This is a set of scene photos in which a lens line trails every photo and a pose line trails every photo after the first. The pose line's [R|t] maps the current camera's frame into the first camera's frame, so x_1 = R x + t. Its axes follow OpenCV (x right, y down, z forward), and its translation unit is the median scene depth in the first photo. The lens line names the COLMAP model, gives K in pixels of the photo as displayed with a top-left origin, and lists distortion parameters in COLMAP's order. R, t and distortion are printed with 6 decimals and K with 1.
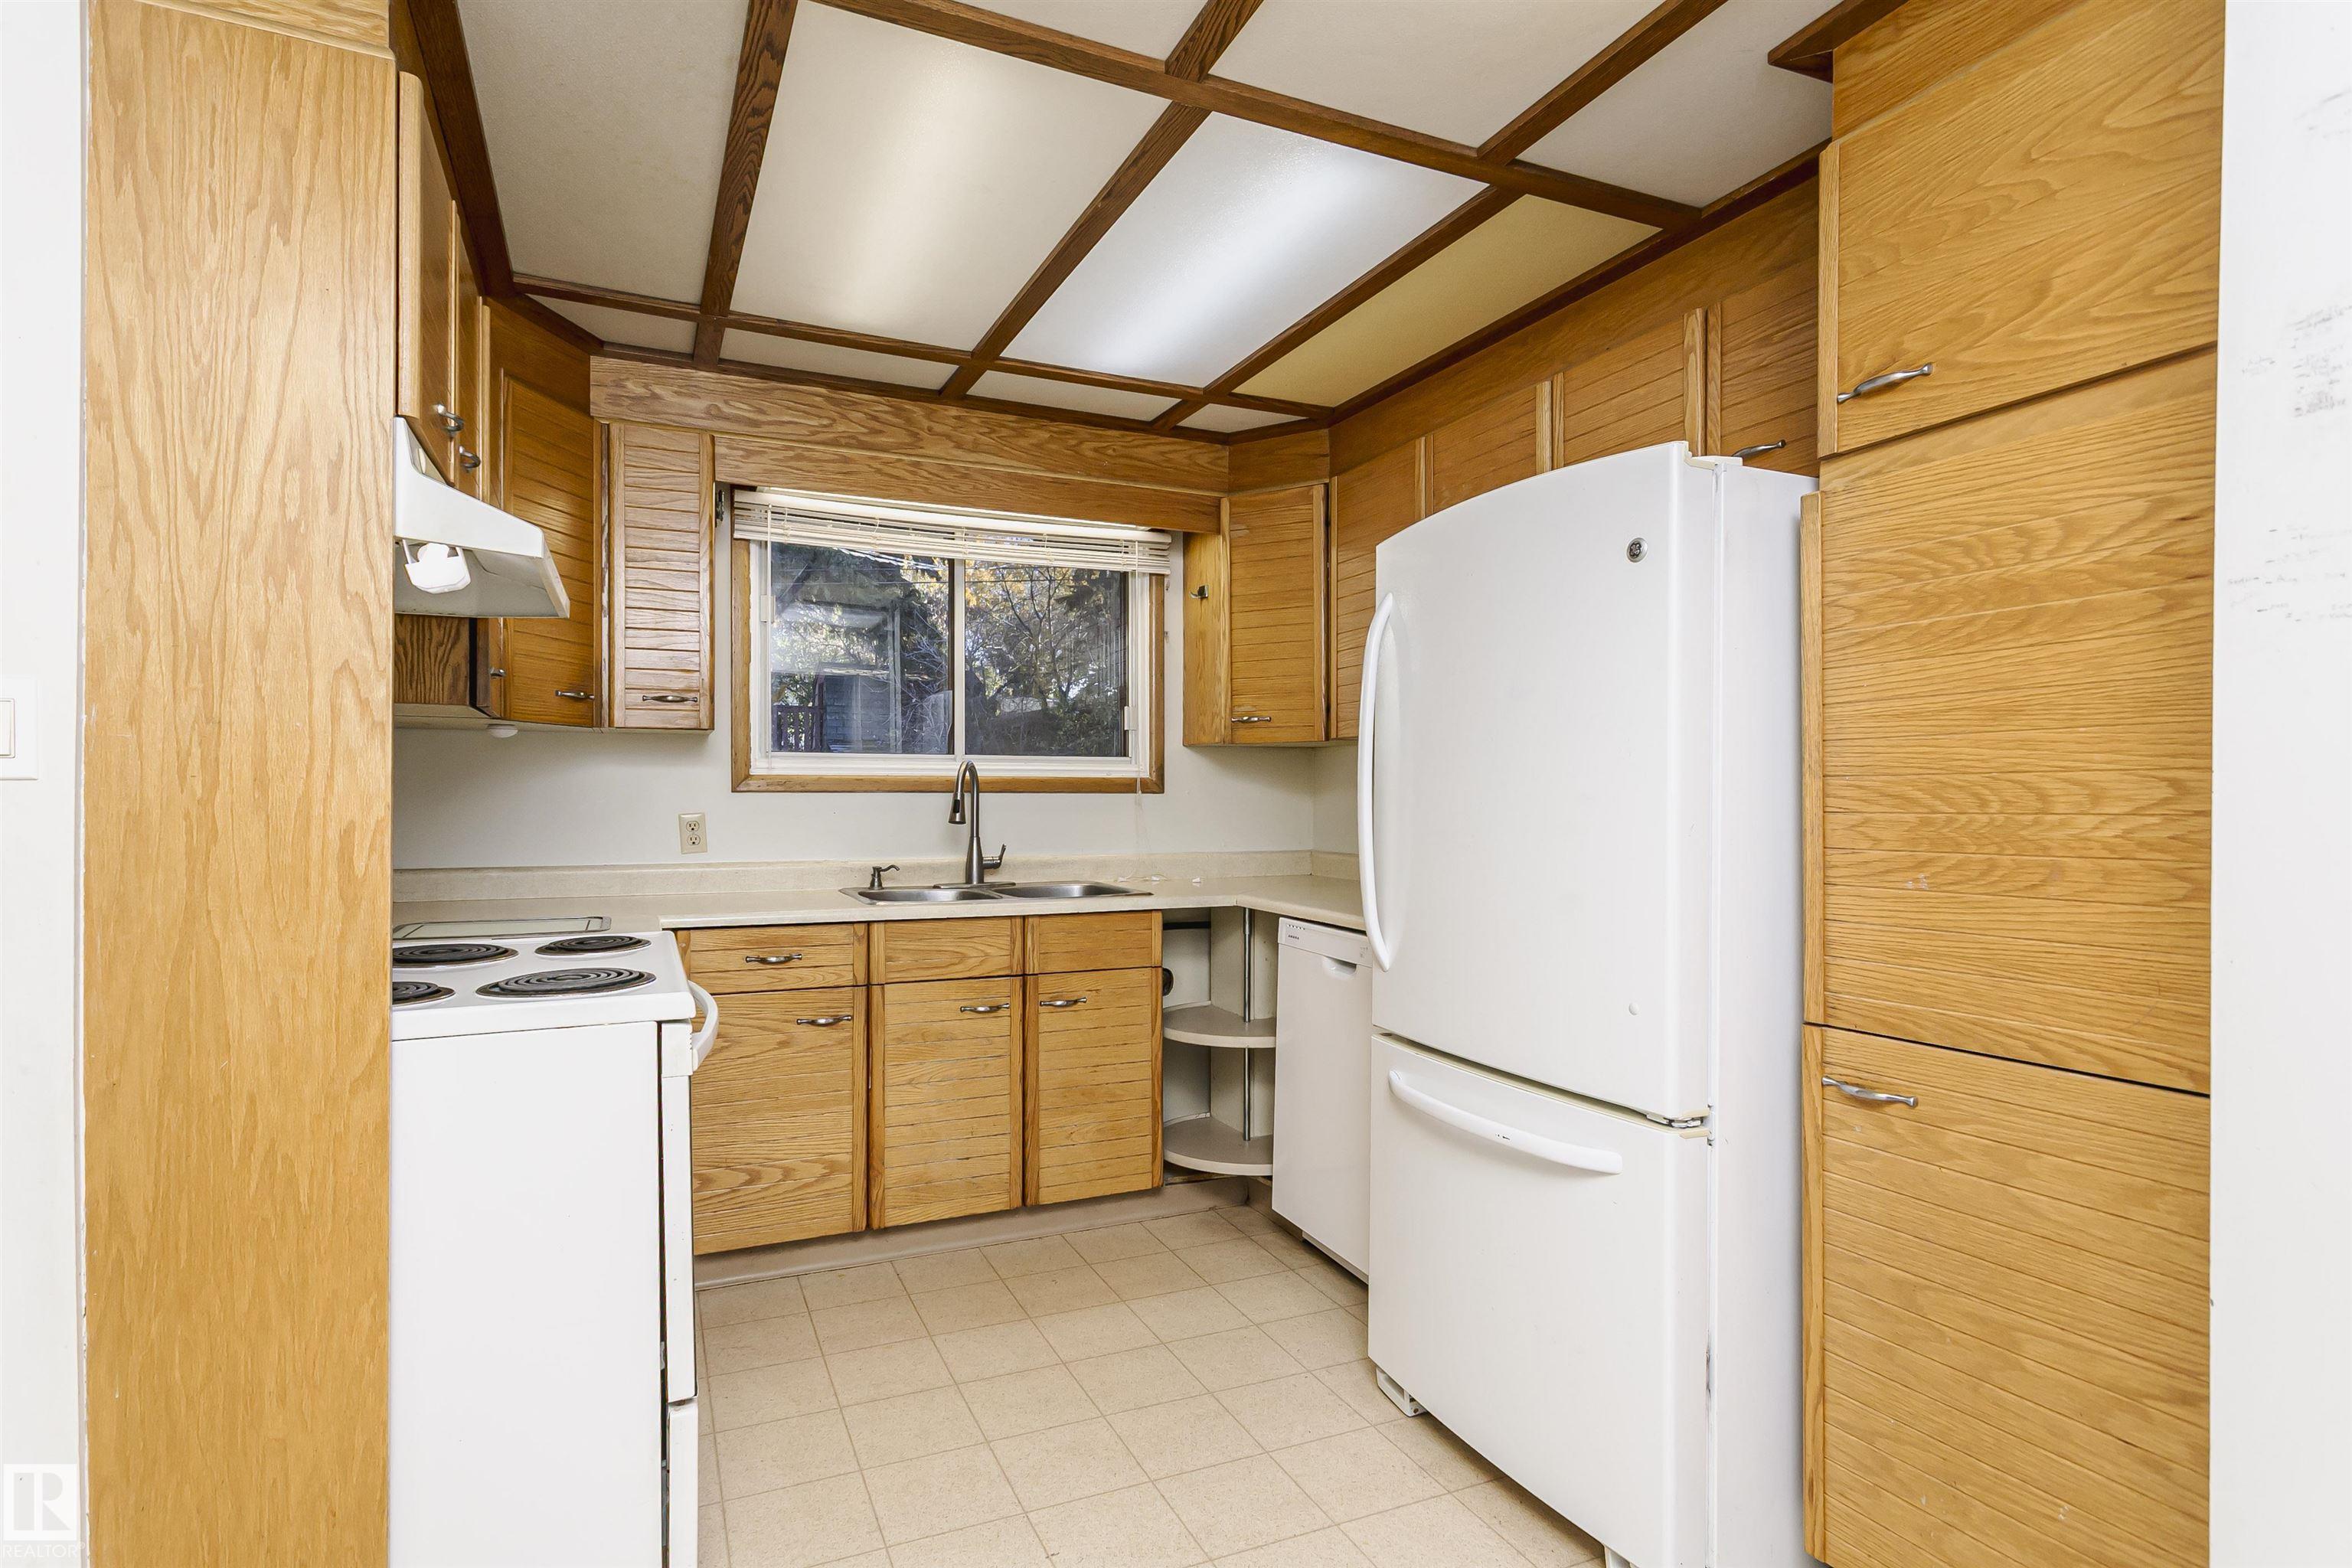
lens RADIAL K [[1172.6, 0, 1192.1], [0, 1172.6, 803.5], [0, 0, 1]] dist [0.000949, 0.002185]
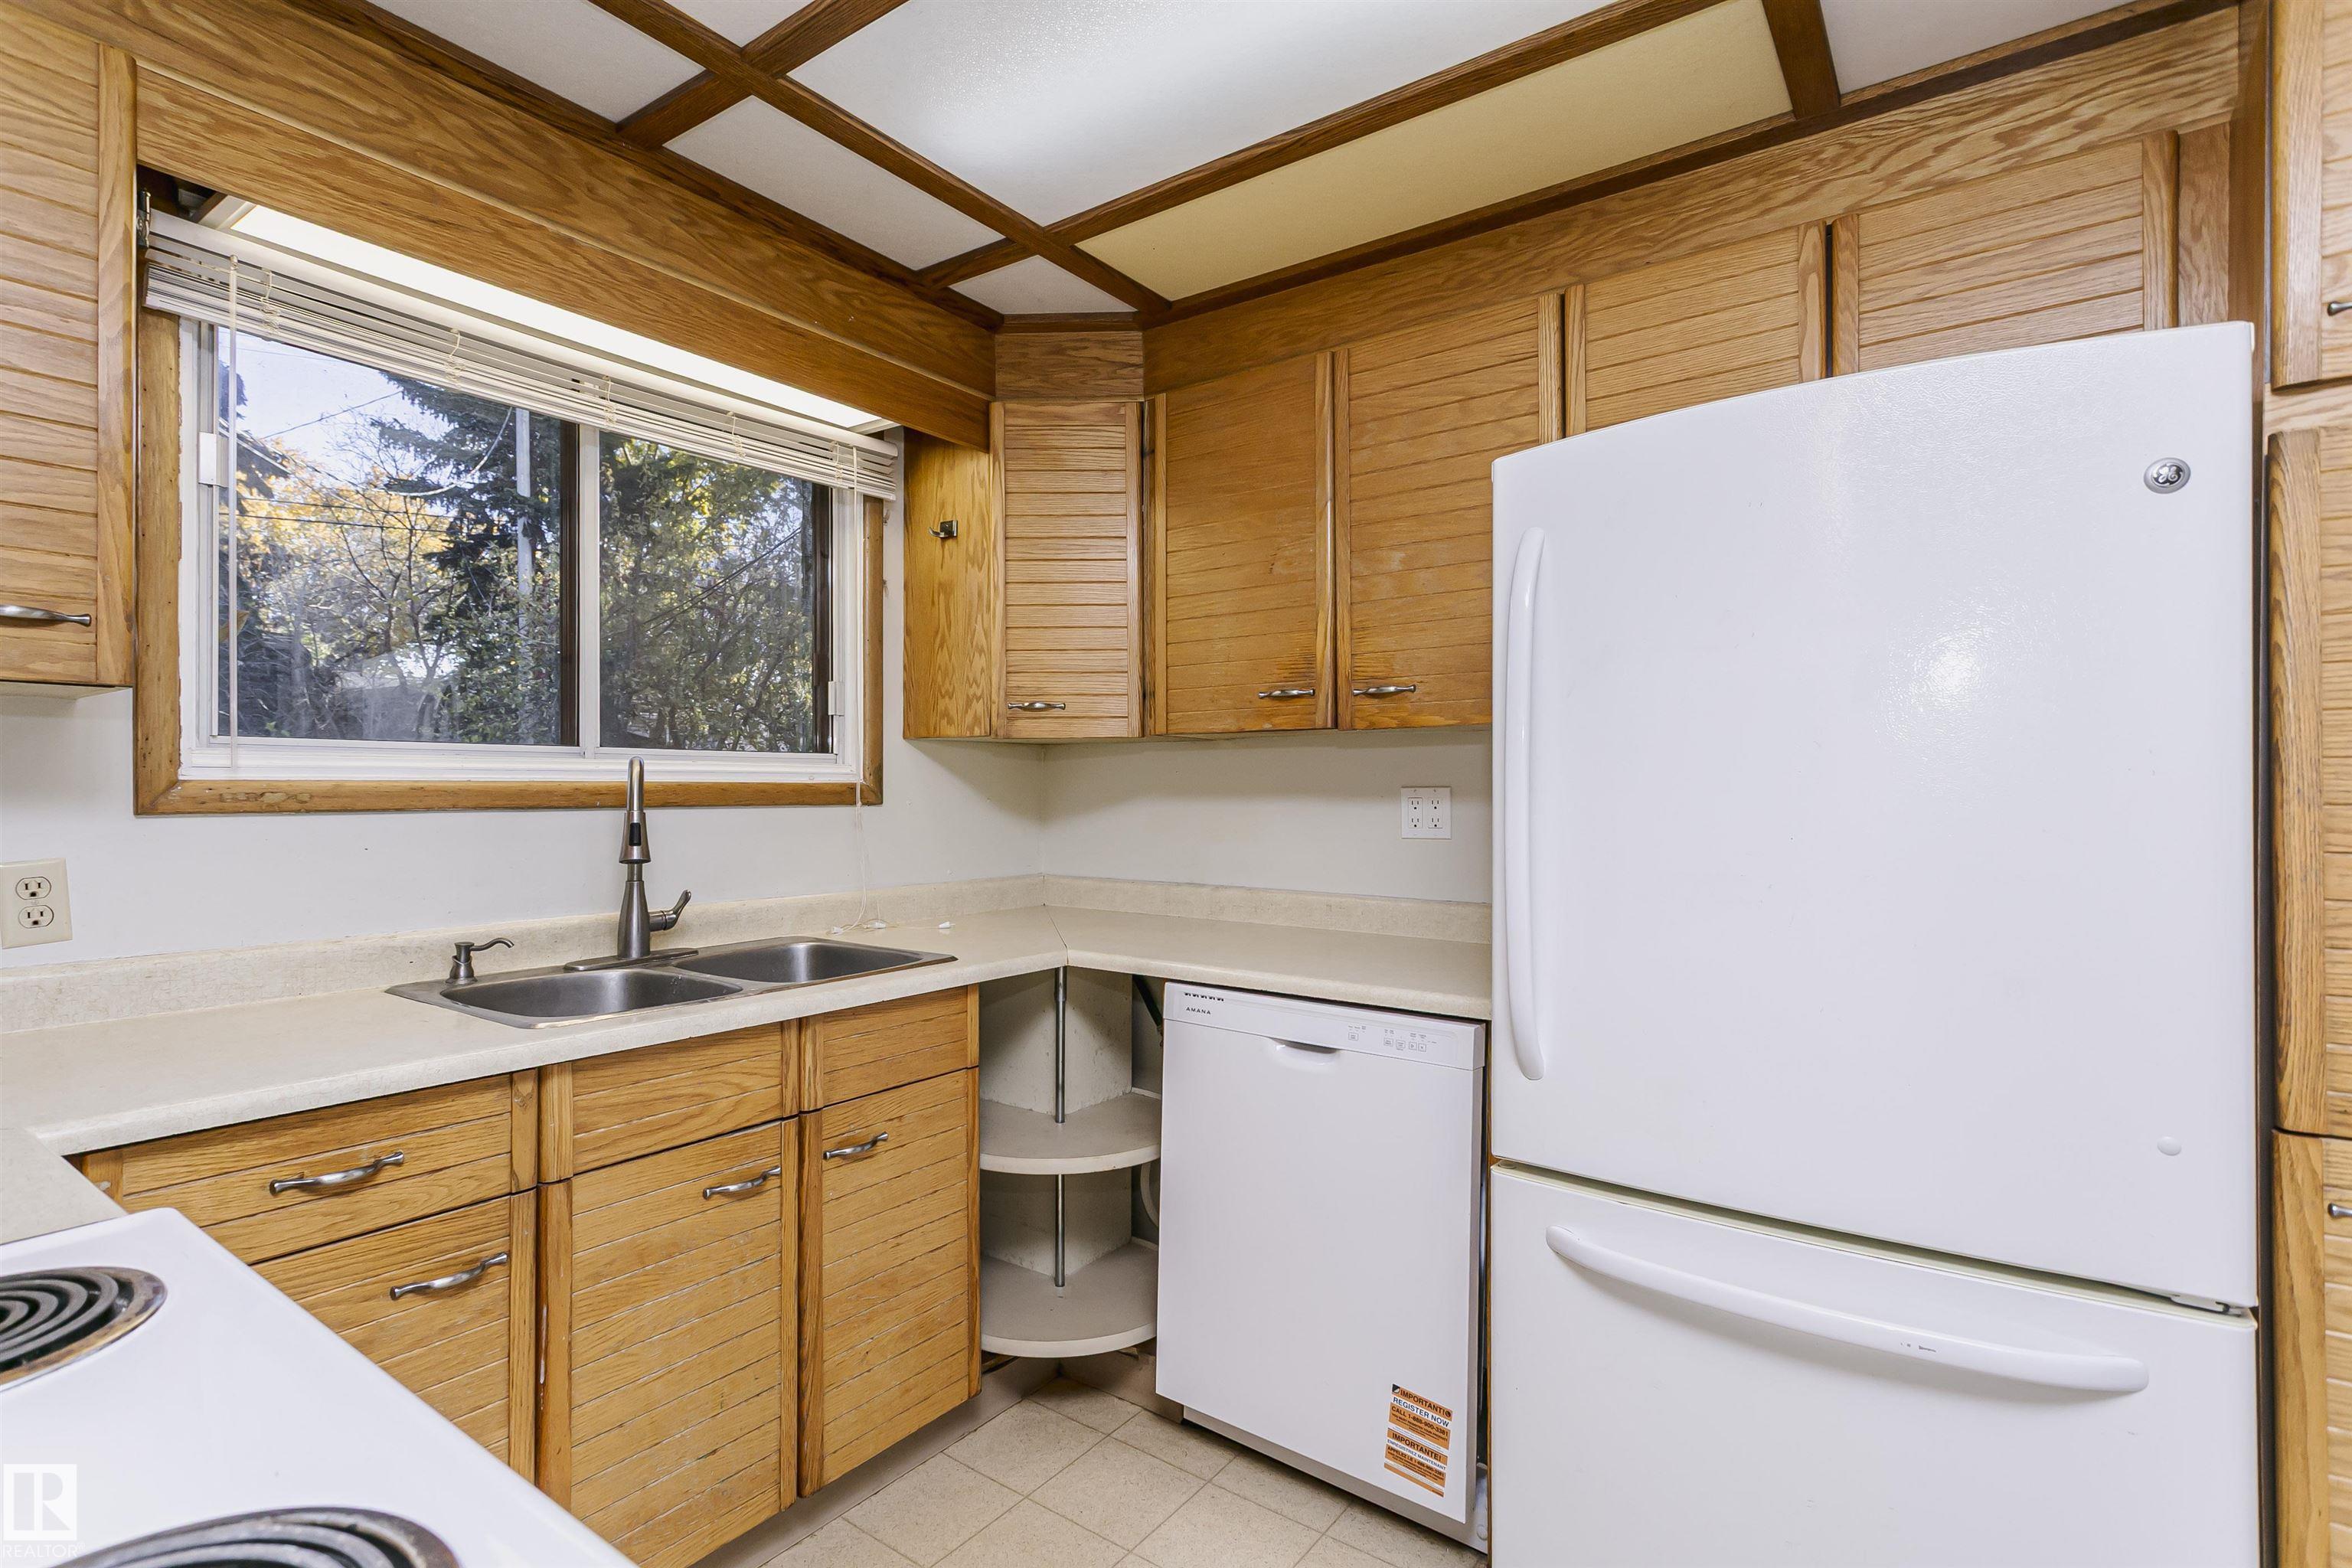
lens RADIAL K [[1127.4, 0, 1187.7], [0, 1127.4, 789.3], [0, 0, 1]] dist [0.000085, 0.000131]
pose [[0.877090, -0.000110, 0.480326, -0.251802], [0.003059, 0.999981, -0.005357, -0.017897], [-0.480316, 0.006168, 0.877074, 0.399005]]
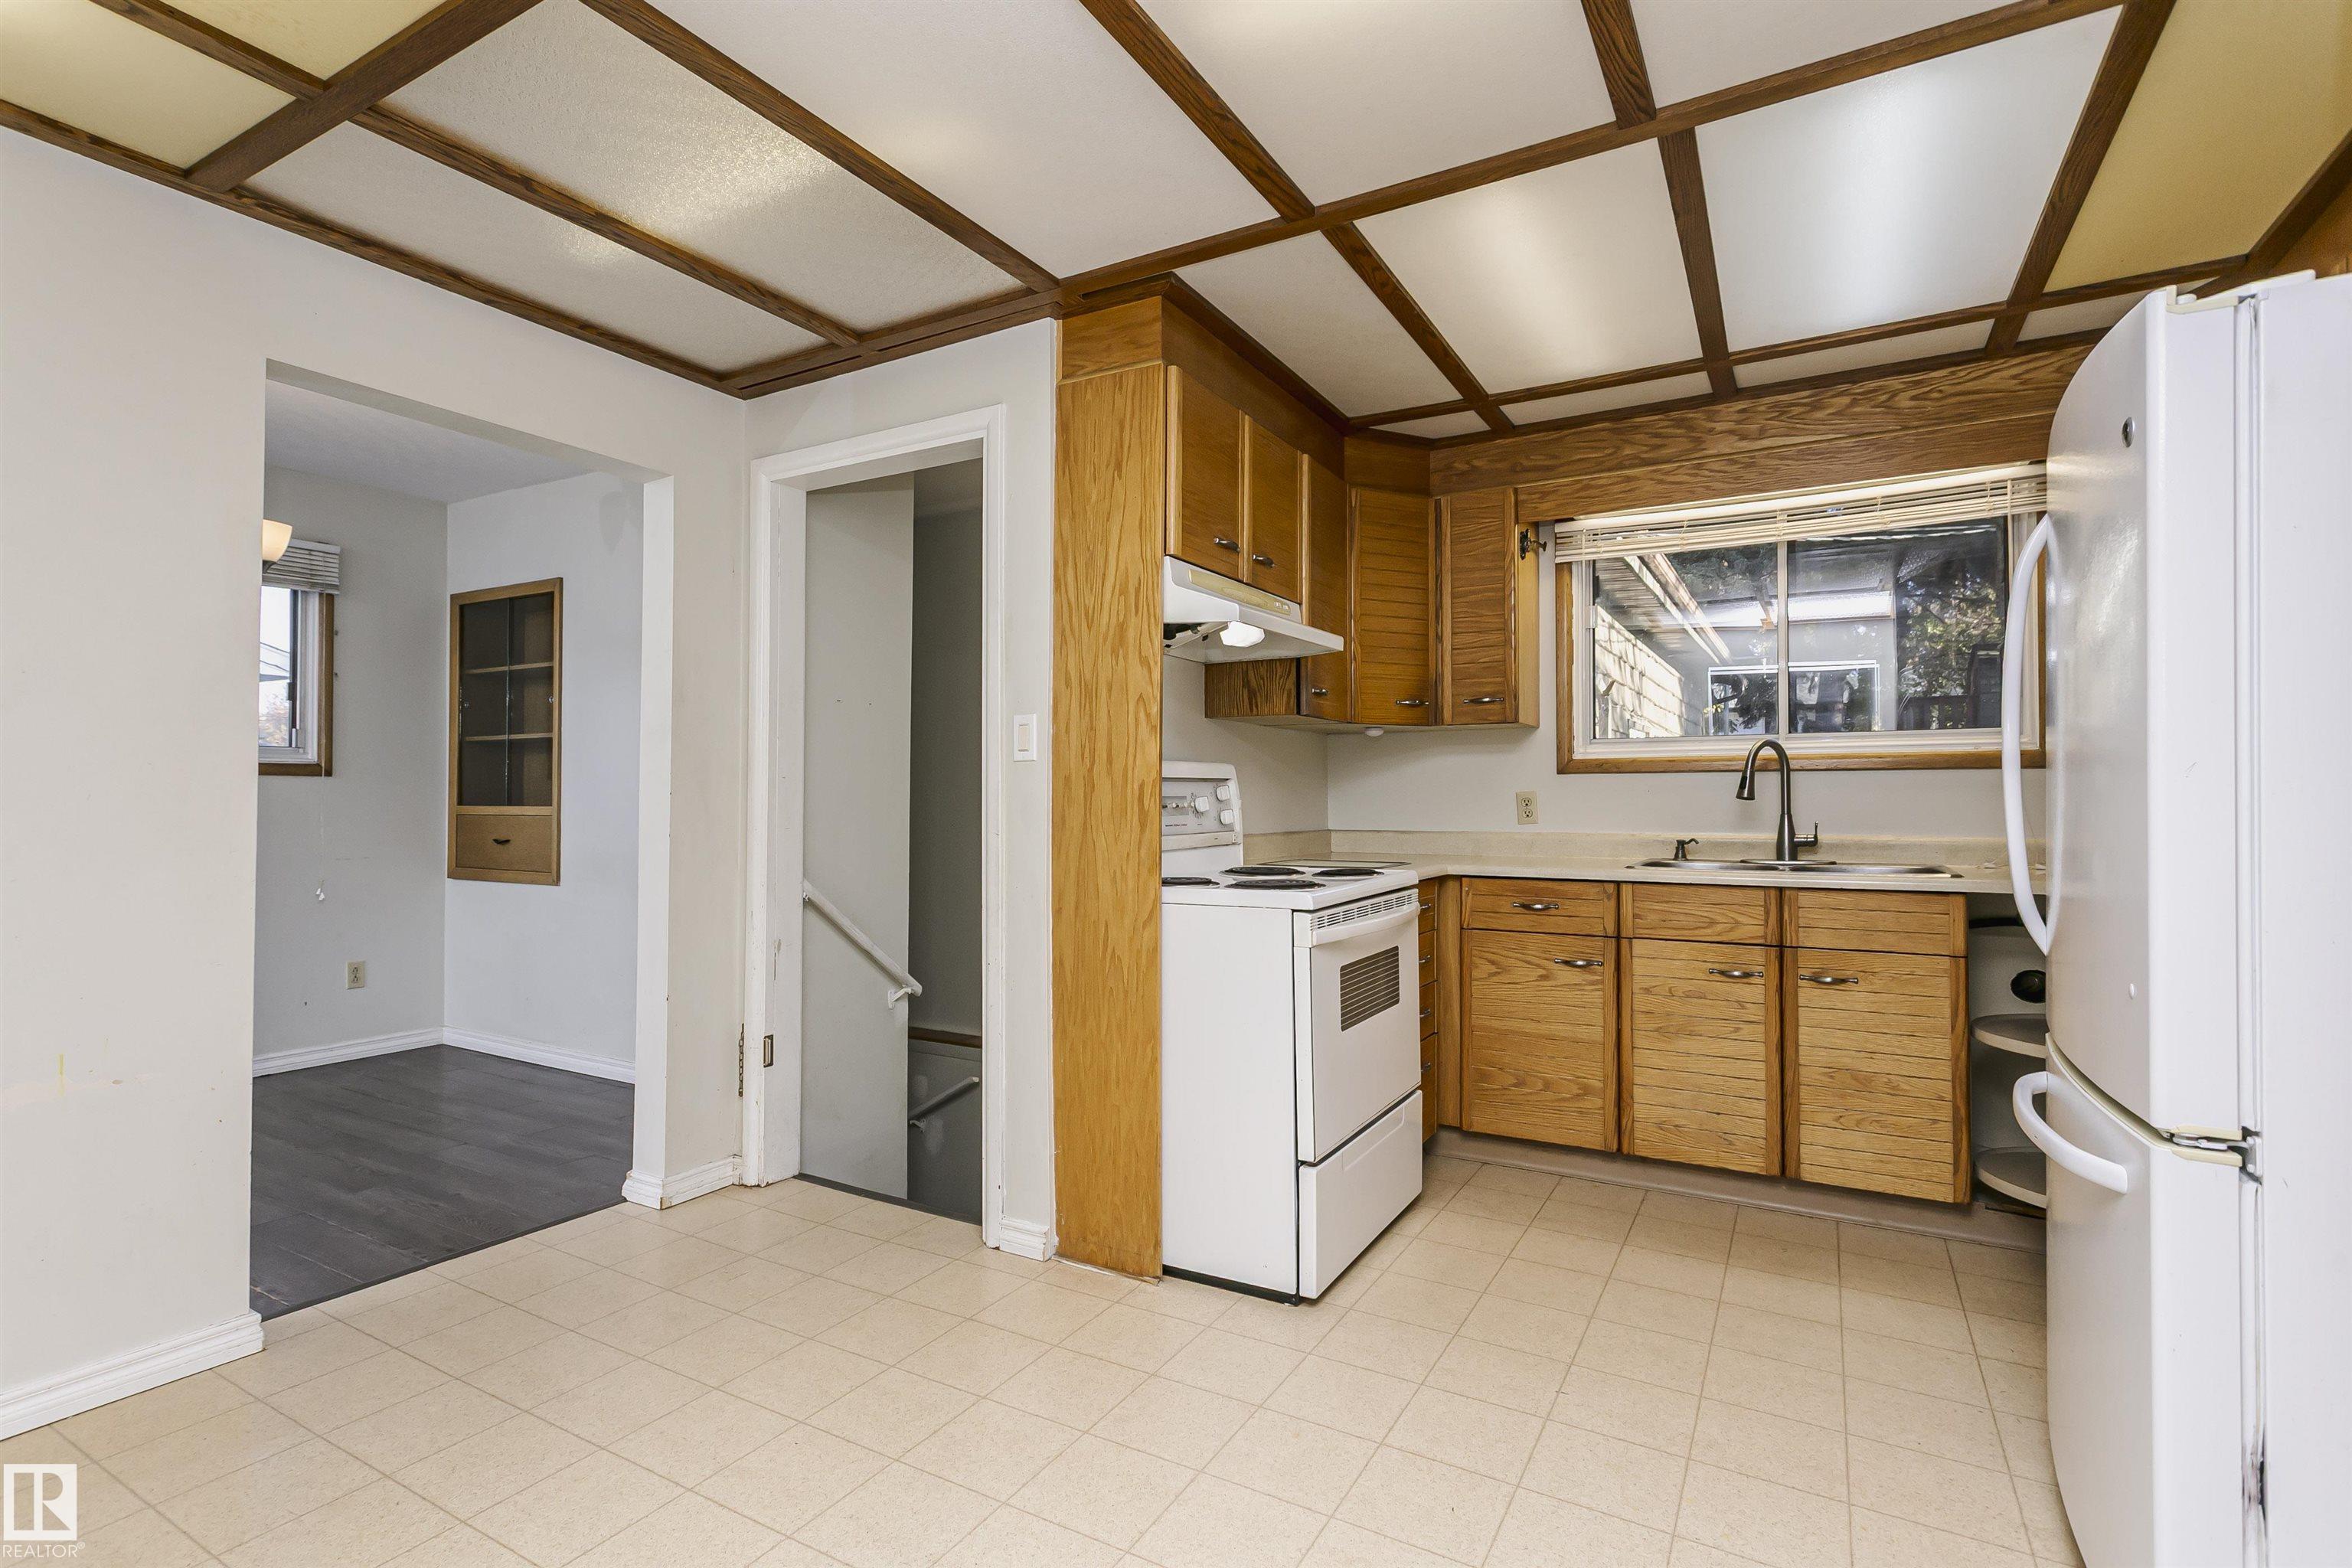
lens RADIAL K [[1148.1, 0, 1165.4], [0, 1148.1, 781.2], [0, 0, 1]] dist [0.001104, 0.001428]
pose [[0.578899, -0.017923, -0.815203, 0.364873], [-0.001068, 0.999741, -0.022738, 0.027277], [0.815399, 0.014033, 0.578729, -0.008028]]
